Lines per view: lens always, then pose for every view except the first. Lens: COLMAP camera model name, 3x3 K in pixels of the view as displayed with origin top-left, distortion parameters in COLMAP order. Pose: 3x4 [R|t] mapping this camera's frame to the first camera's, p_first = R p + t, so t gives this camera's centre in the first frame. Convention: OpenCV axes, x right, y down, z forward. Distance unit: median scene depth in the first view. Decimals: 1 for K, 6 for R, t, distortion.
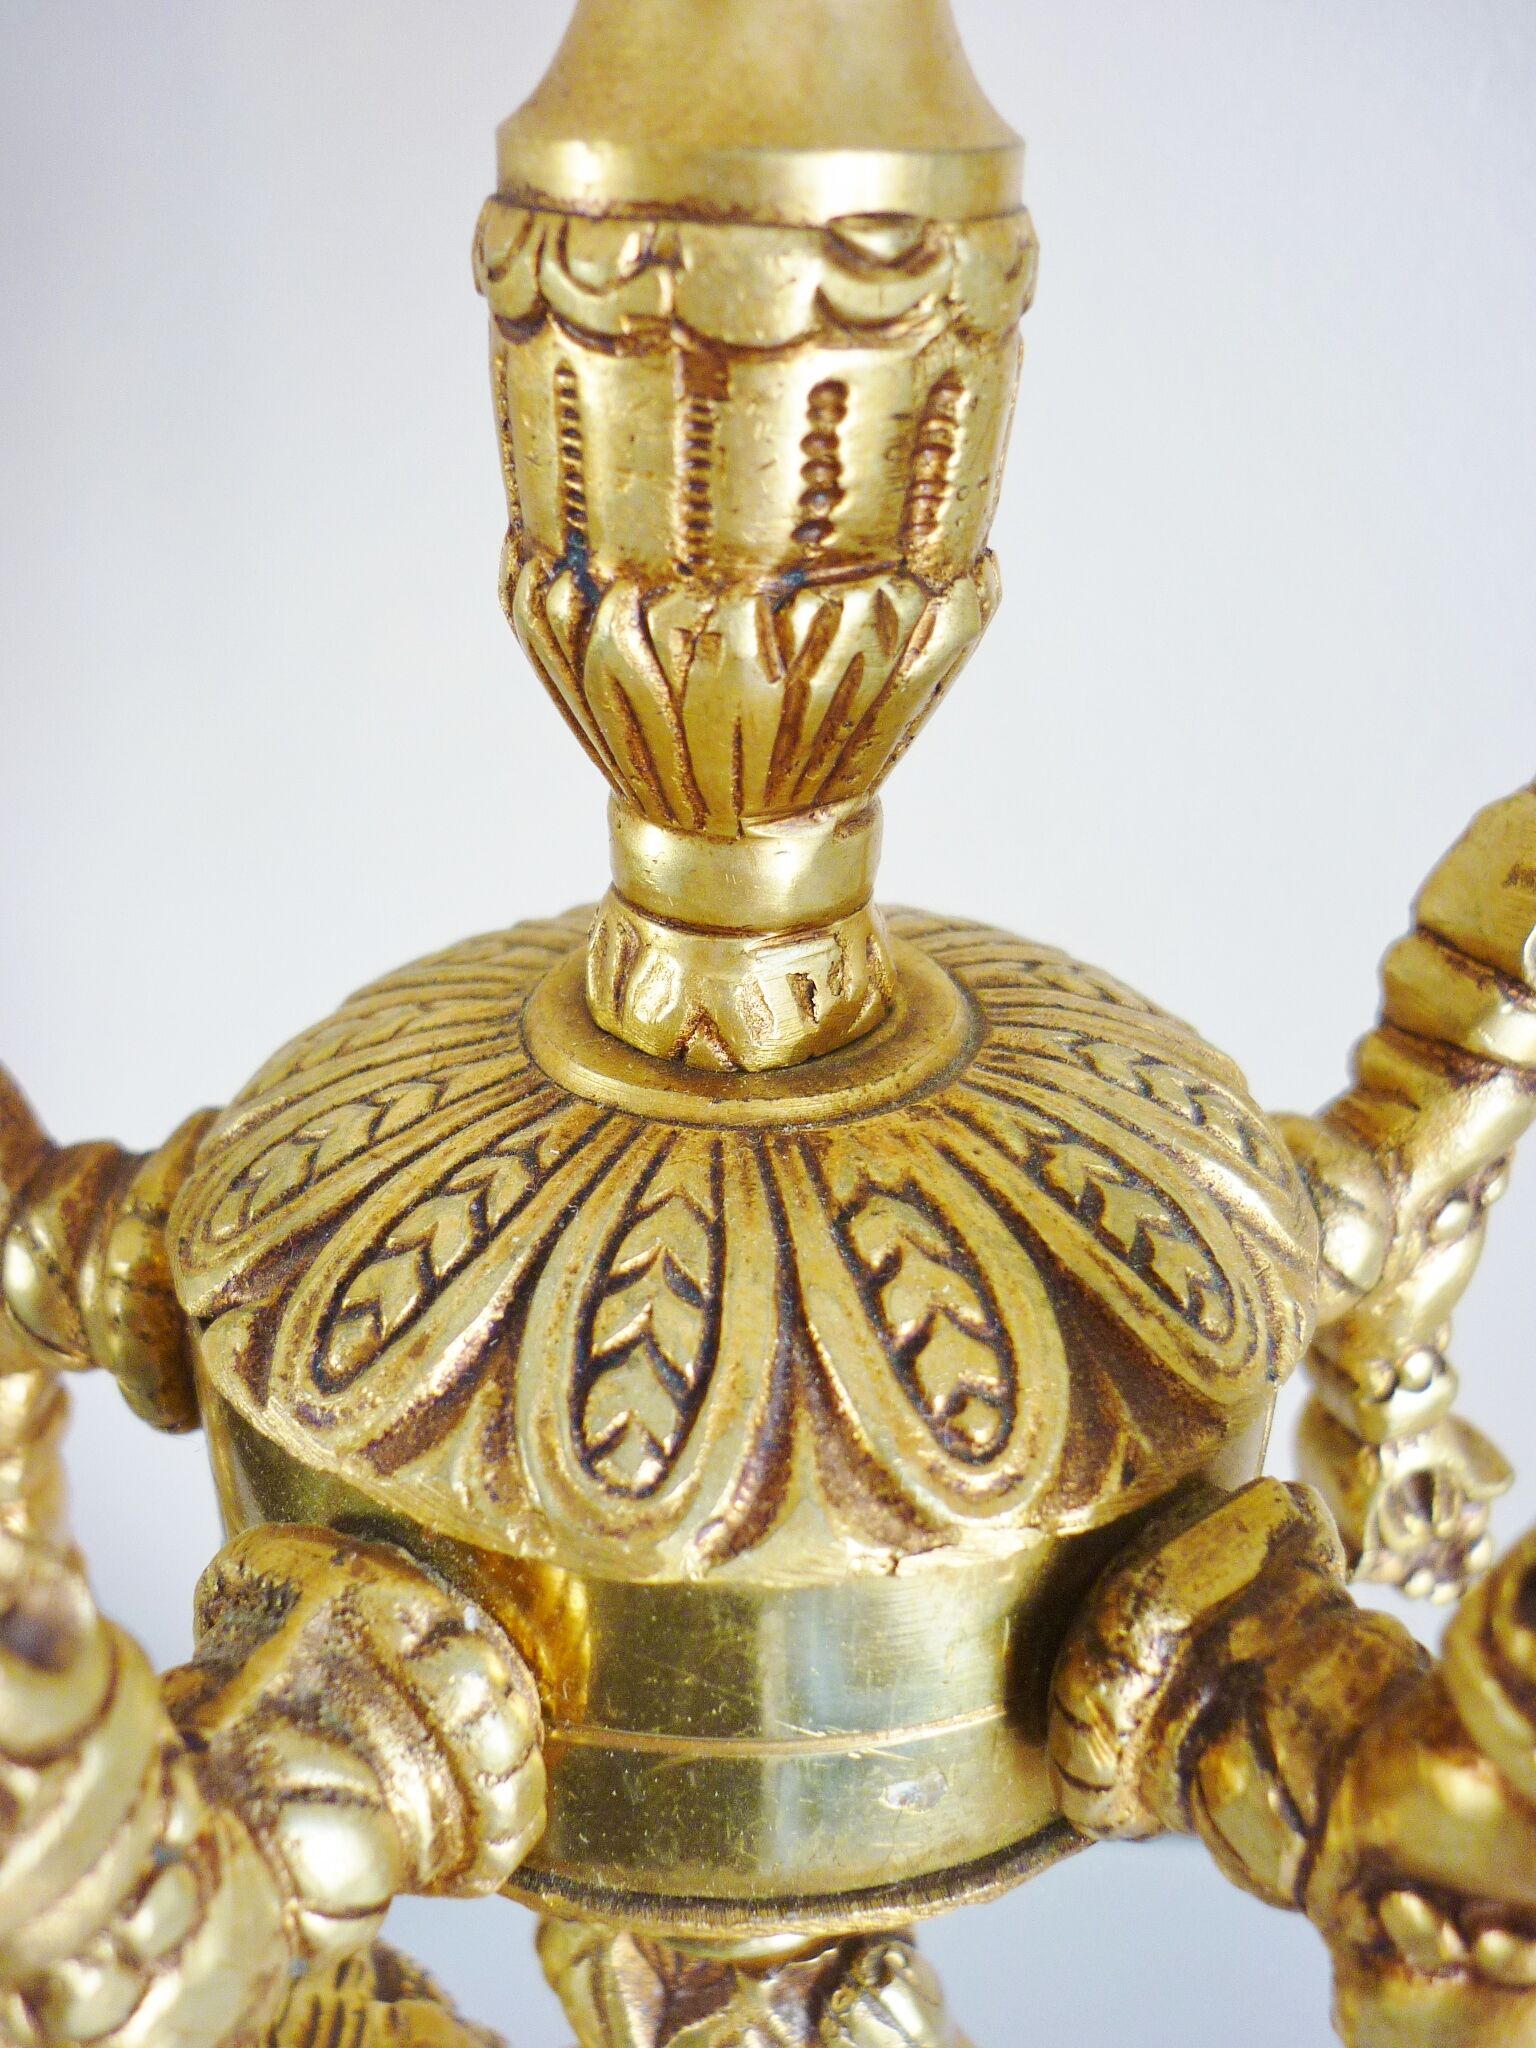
lens RADIAL K [[2026.9, 0, 735.1], [0, 2026.9, 1028.1], [0, 0, 1]] dist [-0.111015, 0.163530]
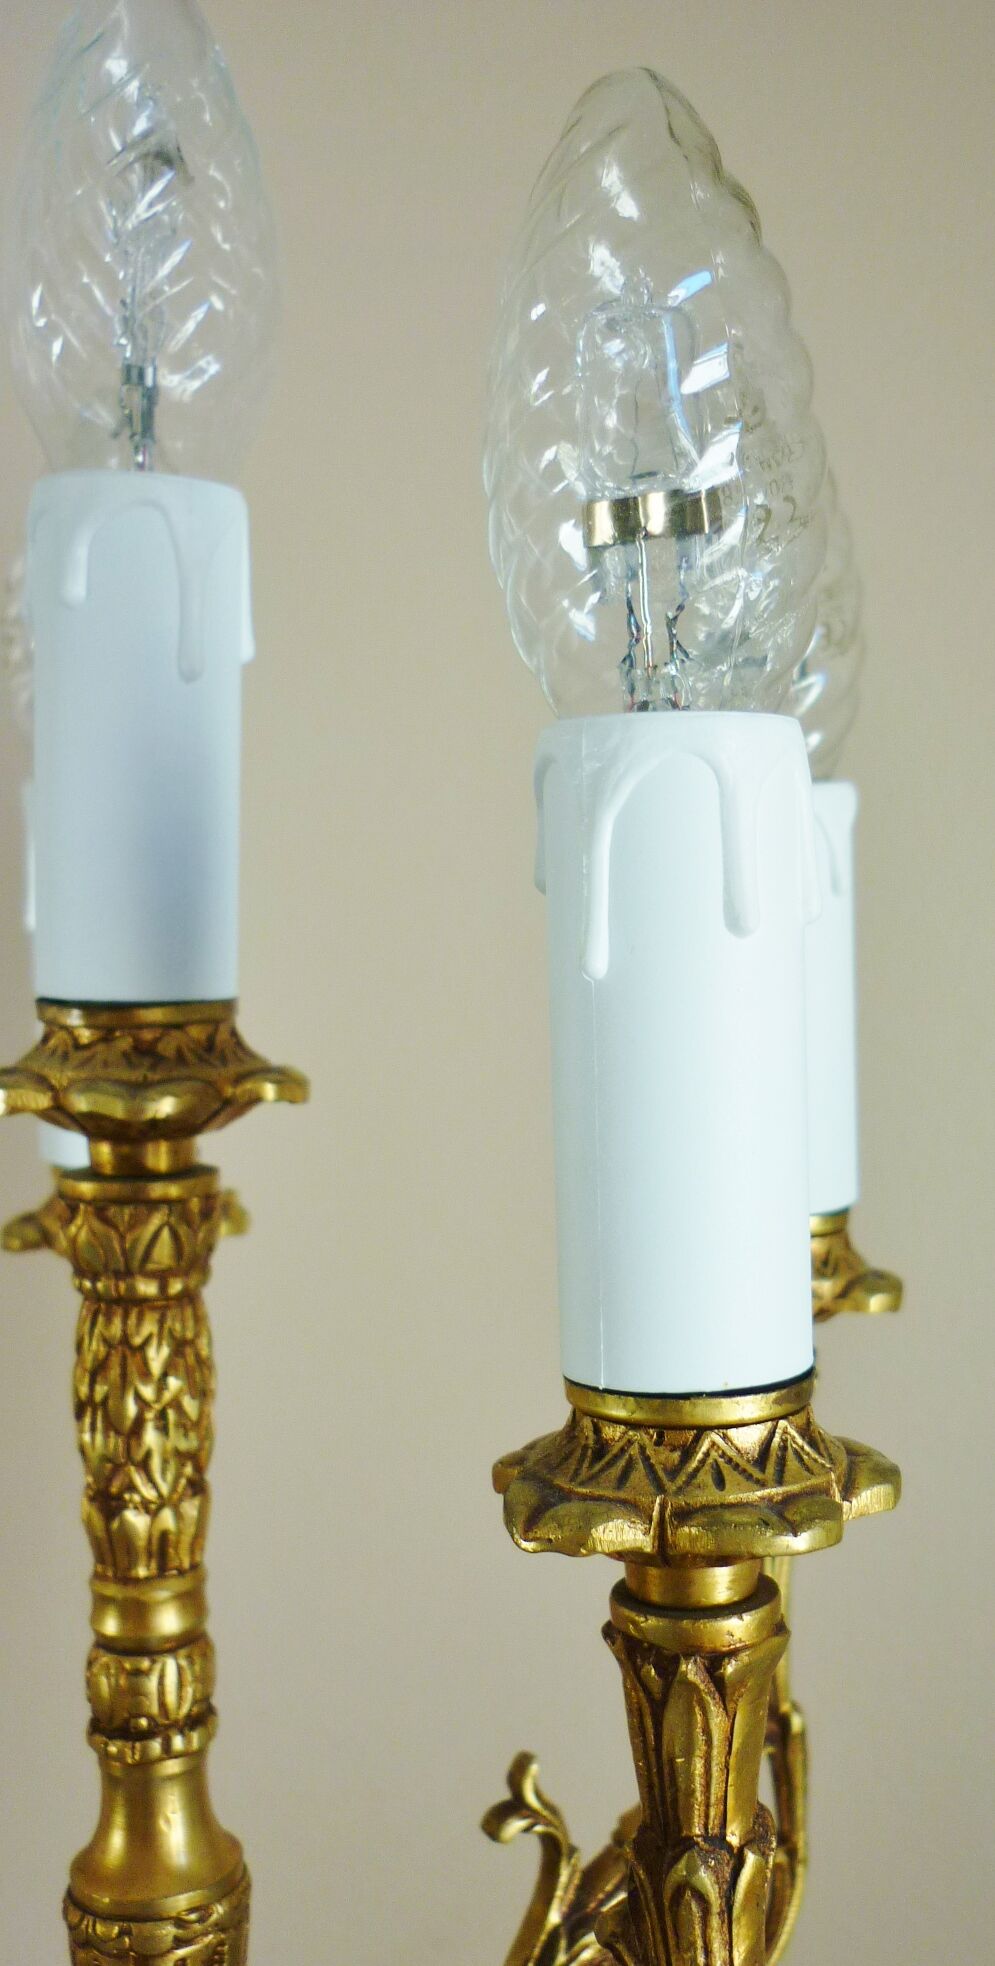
lens RADIAL K [[2027.9, 0, 736.3], [0, 2027.9, 1033.2], [0, 0, 1]] dist [-0.062239, 0.033200]
pose [[0.967186, -0.041709, 0.250624, 0.153985], [0.135002, 0.920023, -0.367874, -0.352210], [-0.215236, 0.389637, 0.895464, -2.432890]]
